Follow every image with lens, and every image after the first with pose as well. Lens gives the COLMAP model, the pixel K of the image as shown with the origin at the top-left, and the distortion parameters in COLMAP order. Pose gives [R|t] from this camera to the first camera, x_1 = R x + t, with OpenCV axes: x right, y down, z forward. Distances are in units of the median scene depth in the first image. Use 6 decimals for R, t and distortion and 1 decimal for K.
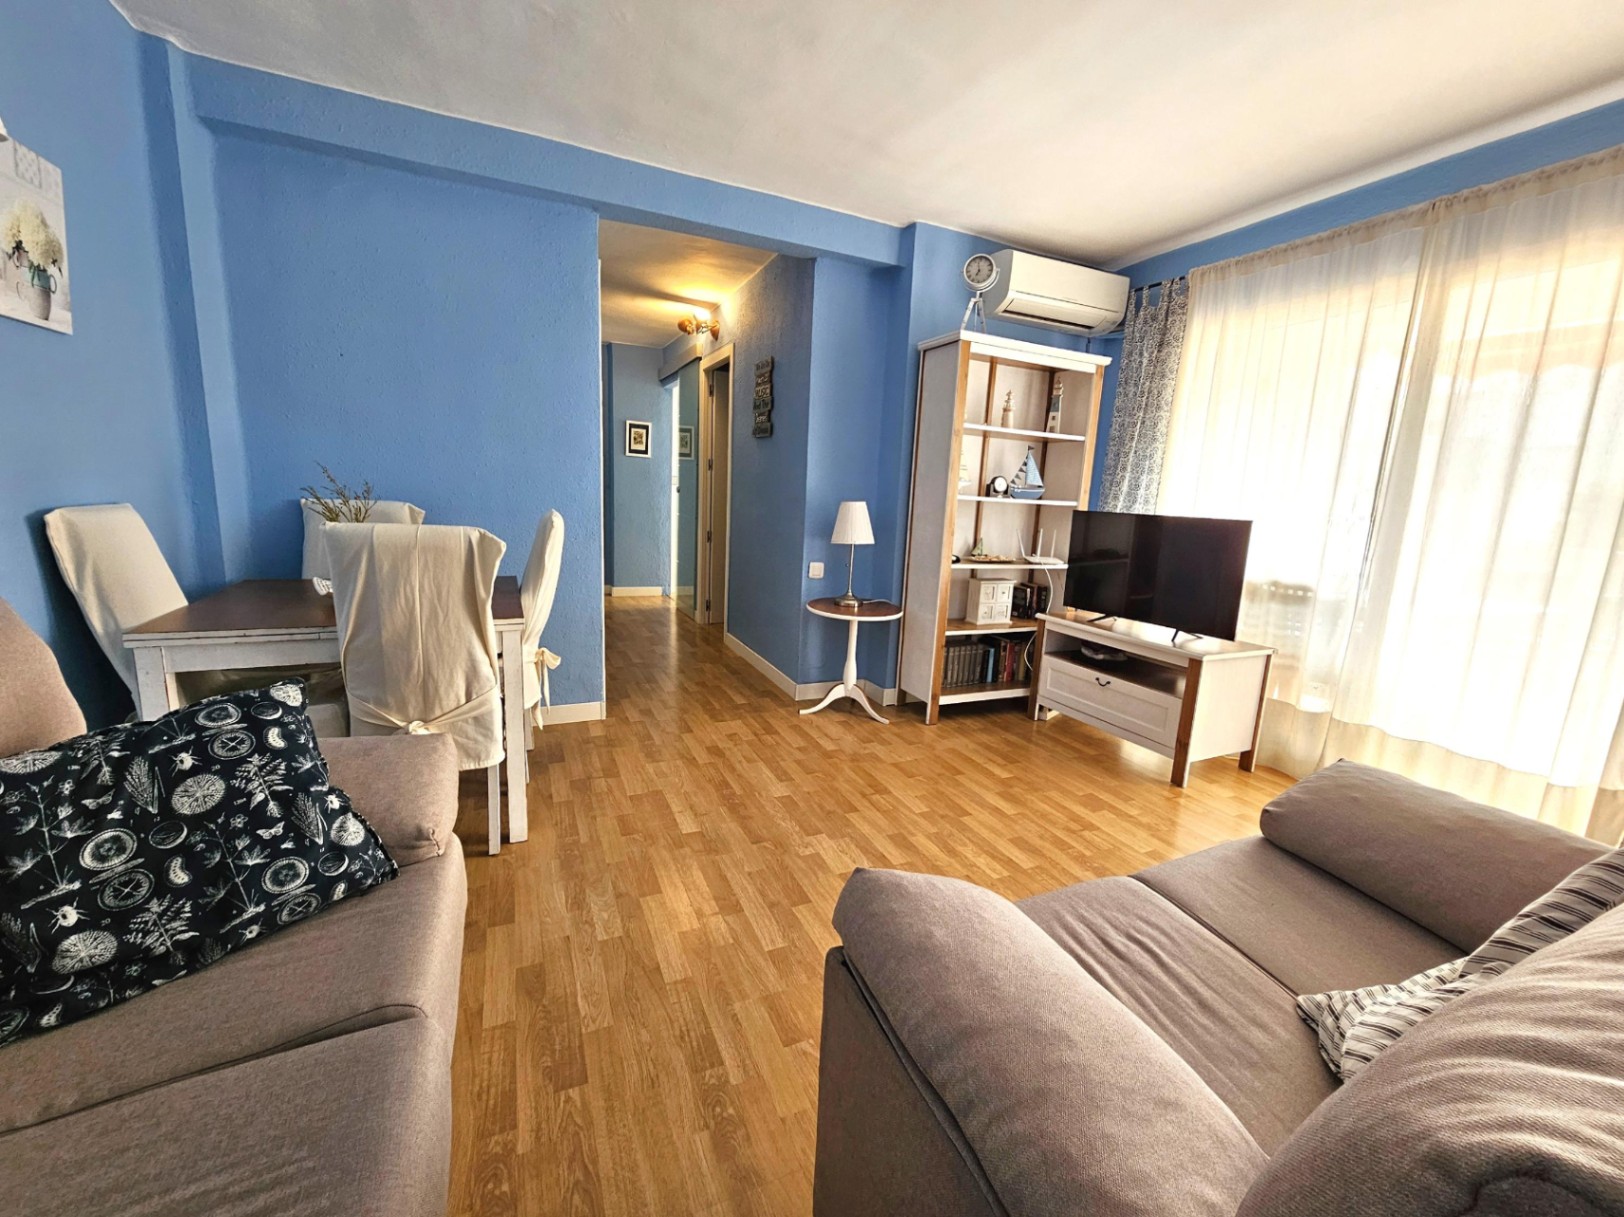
lens RADIAL K [[662.7, 0, 829.2], [0, 662.7, 605.1], [0, 0, 1]] dist [-0.002370, -0.001117]
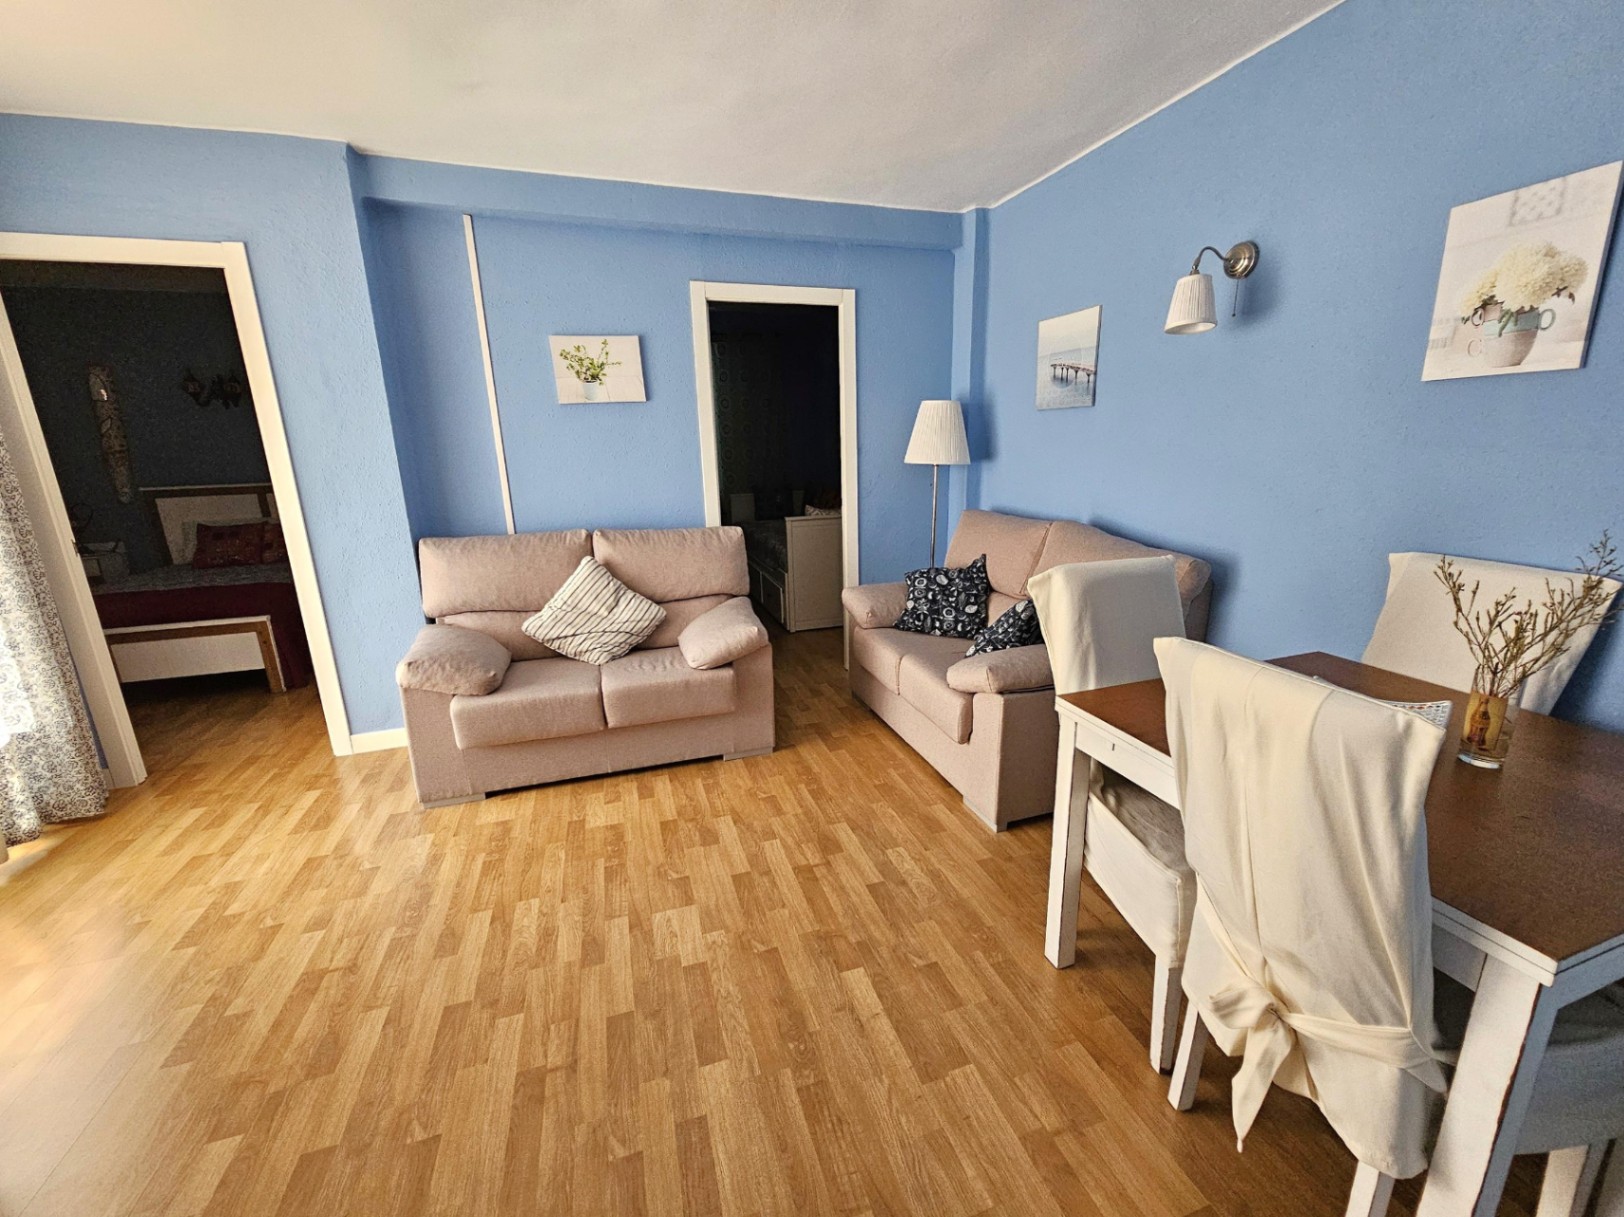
lens RADIAL K [[662.7, 0, 820.3], [0, 662.7, 609.6], [0, 0, 1]] dist [-0.002370, -0.001117]
pose [[-0.991798, -0.058124, 0.113835, -0.202173], [-0.004836, 0.907047, 0.421002, -0.314661], [-0.127724, 0.416998, -0.899888, 1.316153]]
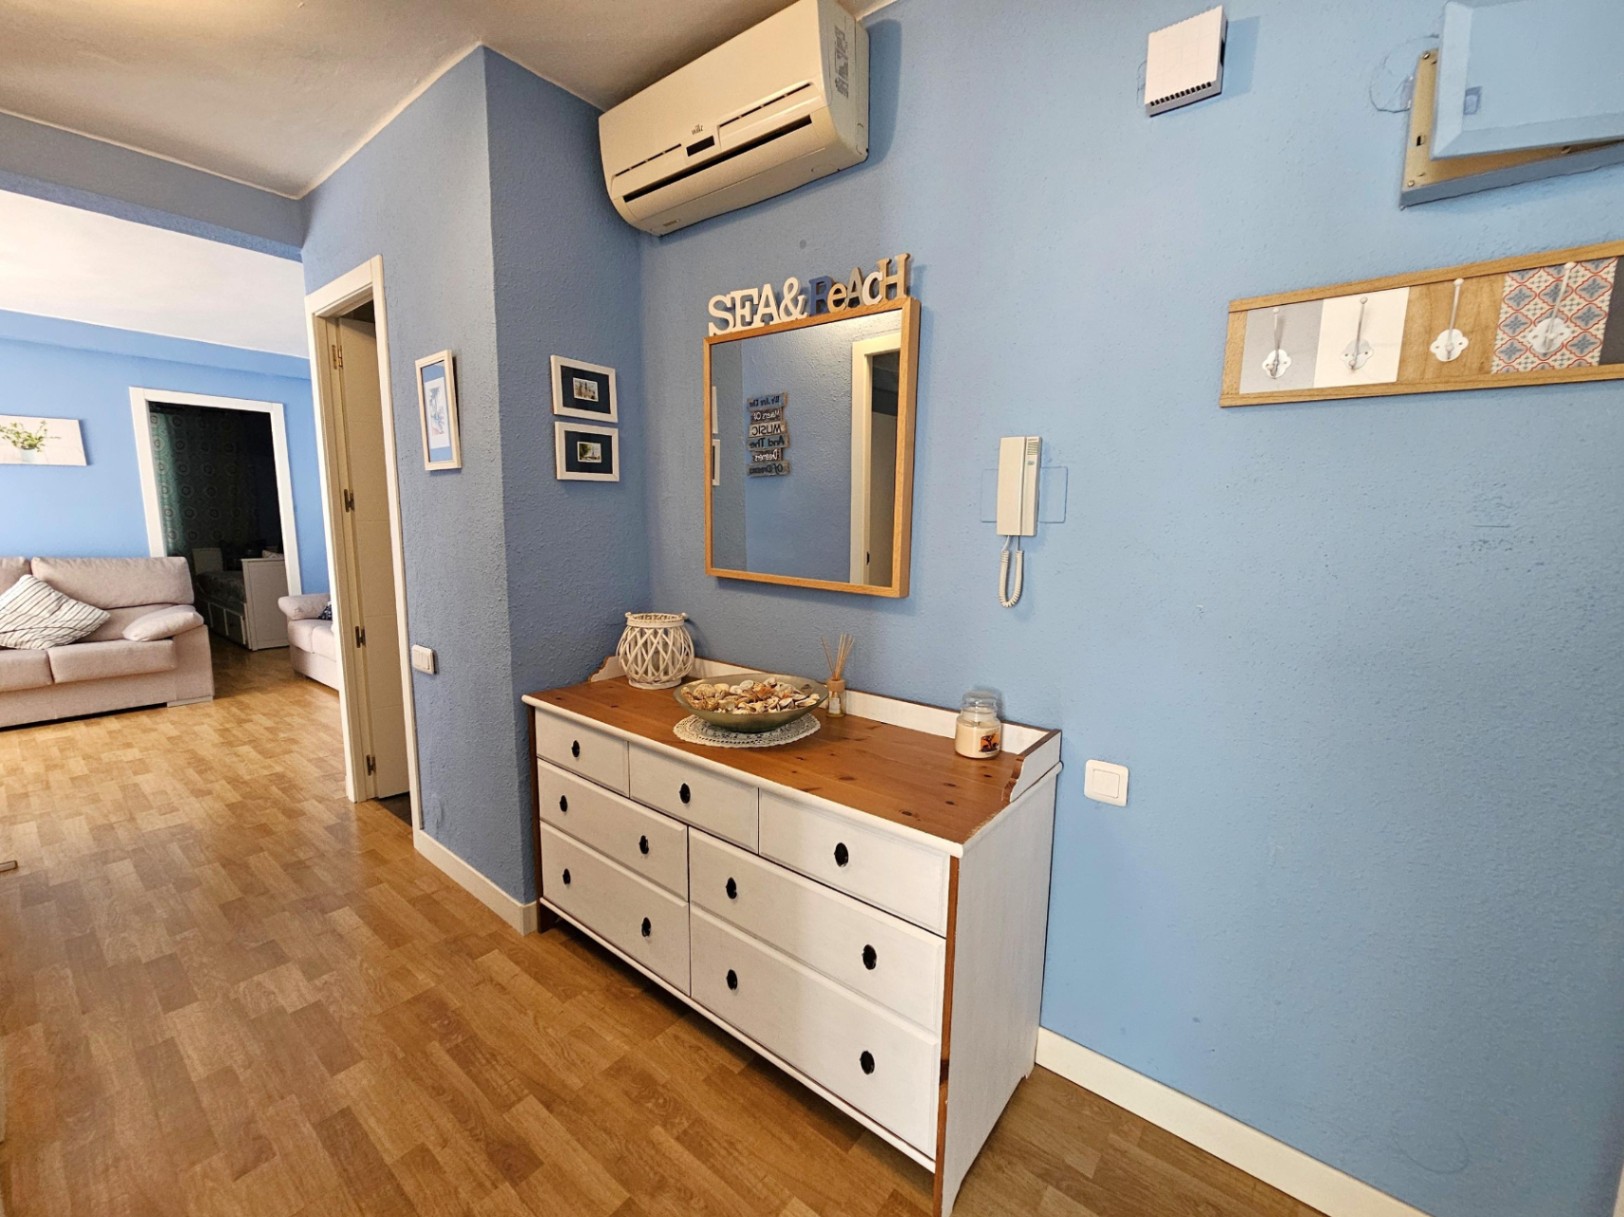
lens RADIAL K [[662.7, 0, 828.5], [0, 662.7, 612.2], [0, 0, 1]] dist [-0.002370, -0.001117]
pose [[-0.888459, 0.003102, -0.458946, -0.633829], [-0.136352, 0.953043, 0.270402, -0.506009], [0.438234, 0.302819, -0.846316, 2.472638]]
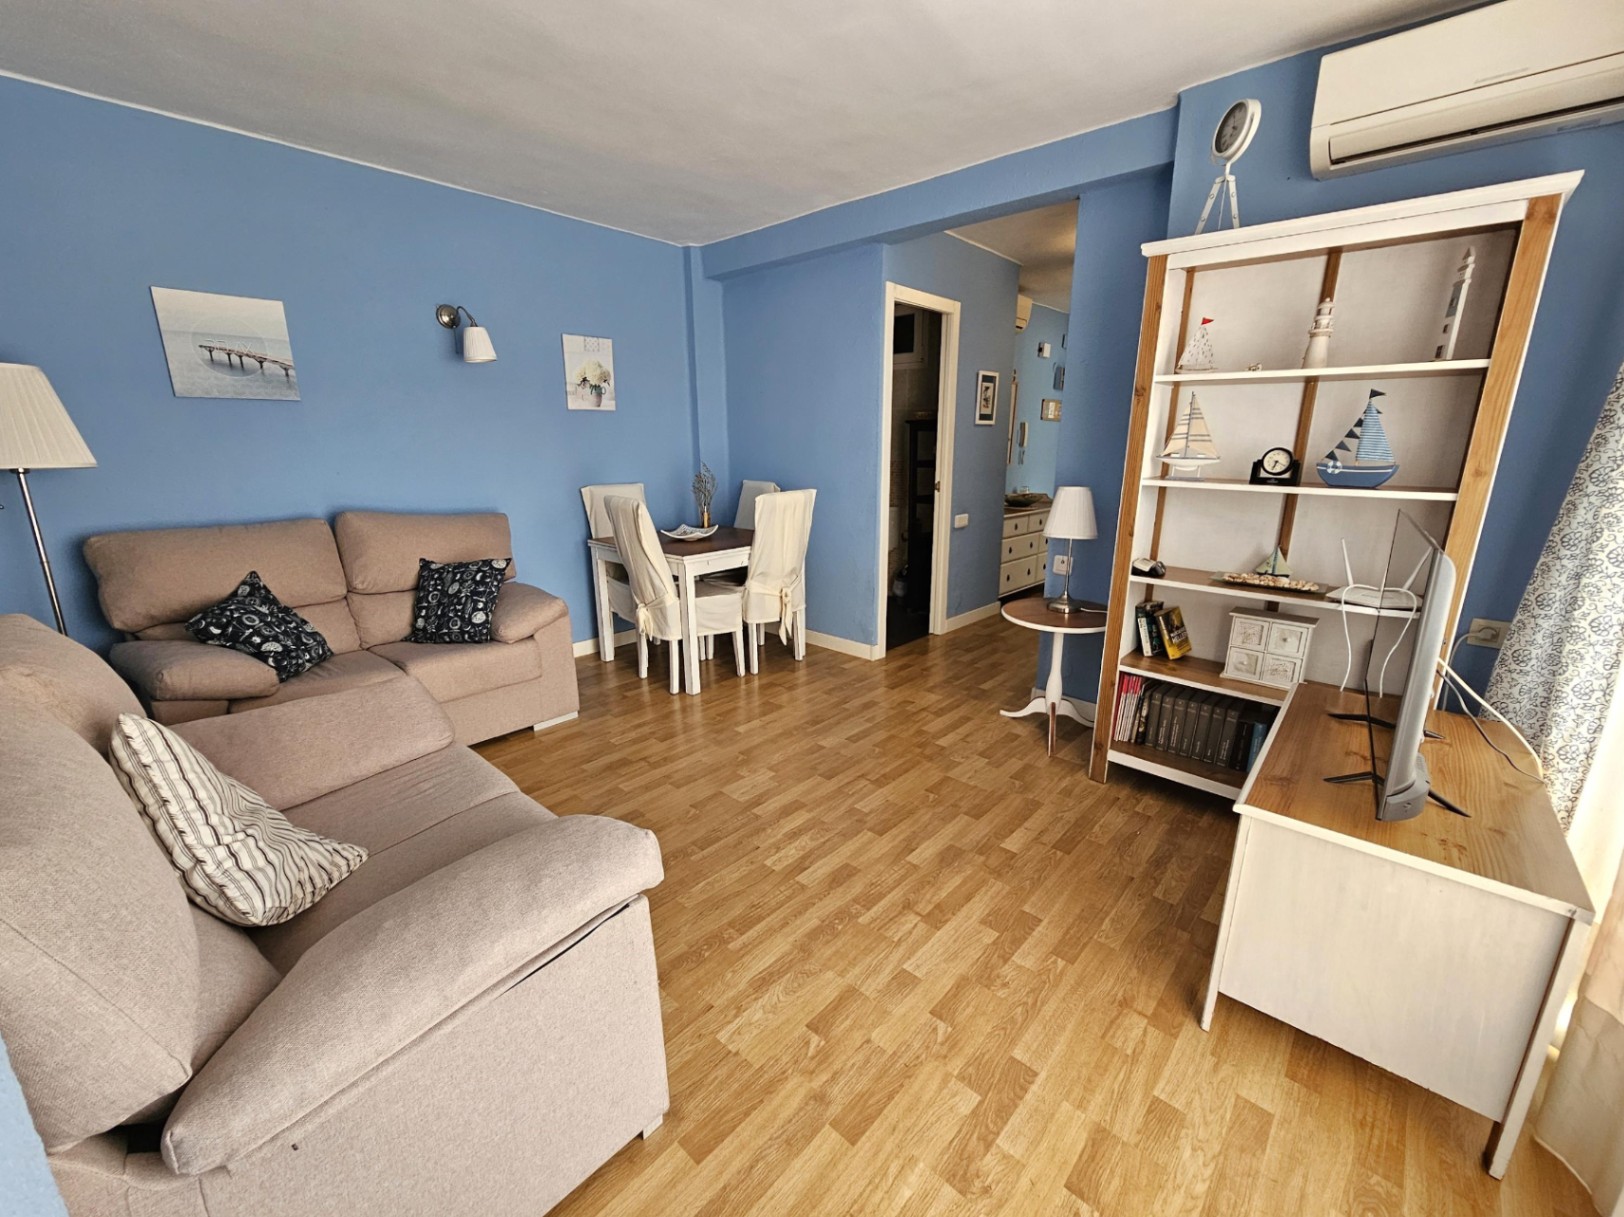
lens RADIAL K [[662.7, 0, 832.6], [0, 662.7, 610.5], [0, 0, 1]] dist [-0.002370, -0.001117]
pose [[0.396202, 0.182912, -0.899760, 0.904212], [-0.143579, 0.980243, 0.136049, -0.096605], [0.906868, 0.075284, 0.414636, 0.512353]]
